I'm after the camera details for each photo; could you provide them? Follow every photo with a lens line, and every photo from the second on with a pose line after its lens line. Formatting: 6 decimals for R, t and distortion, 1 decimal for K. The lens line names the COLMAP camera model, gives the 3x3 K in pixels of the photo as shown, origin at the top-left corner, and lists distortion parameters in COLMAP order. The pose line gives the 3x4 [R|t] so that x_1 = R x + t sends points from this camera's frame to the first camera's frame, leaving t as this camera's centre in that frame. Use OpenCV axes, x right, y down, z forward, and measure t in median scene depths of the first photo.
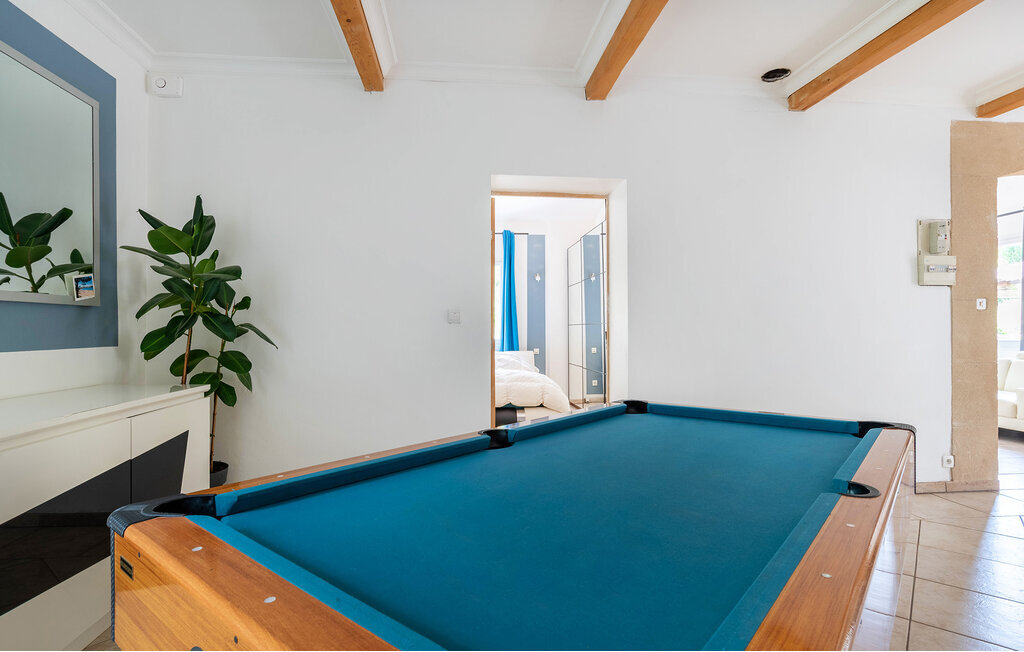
lens RADIAL K [[525.8, 0, 512.0], [0, 525.8, 326.0], [0, 0, 1]] dist [0.000726, 0.000429]
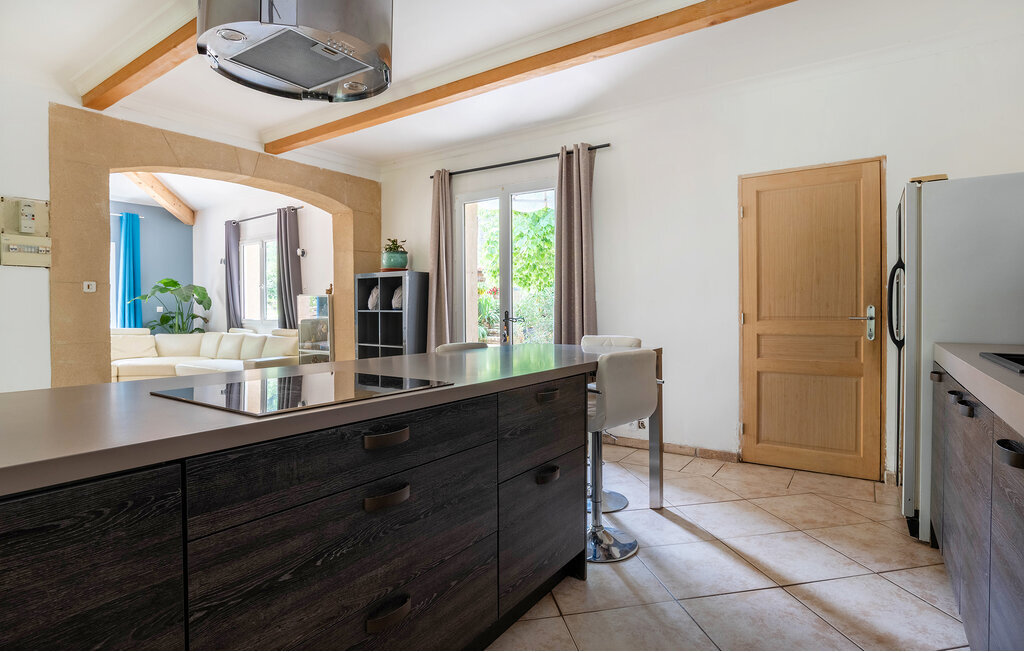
lens RADIAL K [[536.9, 0, 509.7], [0, 536.9, 310.3], [0, 0, 1]] dist [-0.019491, 0.000050]
pose [[0.655433, -0.002509, 0.755249, 0.649672], [-0.003886, 0.999970, 0.006694, -0.005324], [-0.755243, -0.007323, 0.655404, -0.319727]]
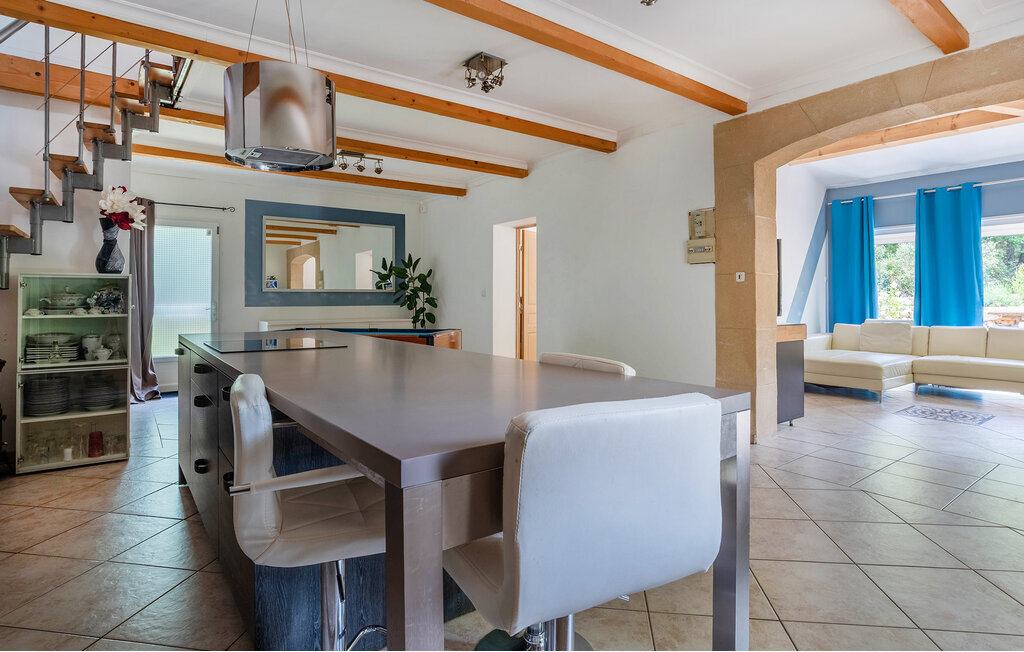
lens RADIAL K [[545.3, 0, 509.0], [0, 545.3, 292.8], [0, 0, 1]] dist [-0.002038, 0.000593]
pose [[0.505395, -0.009770, -0.862833, 1.672758], [0.005808, 0.999952, -0.007921, -0.000633], [0.862869, -0.001009, 0.505427, -0.030462]]
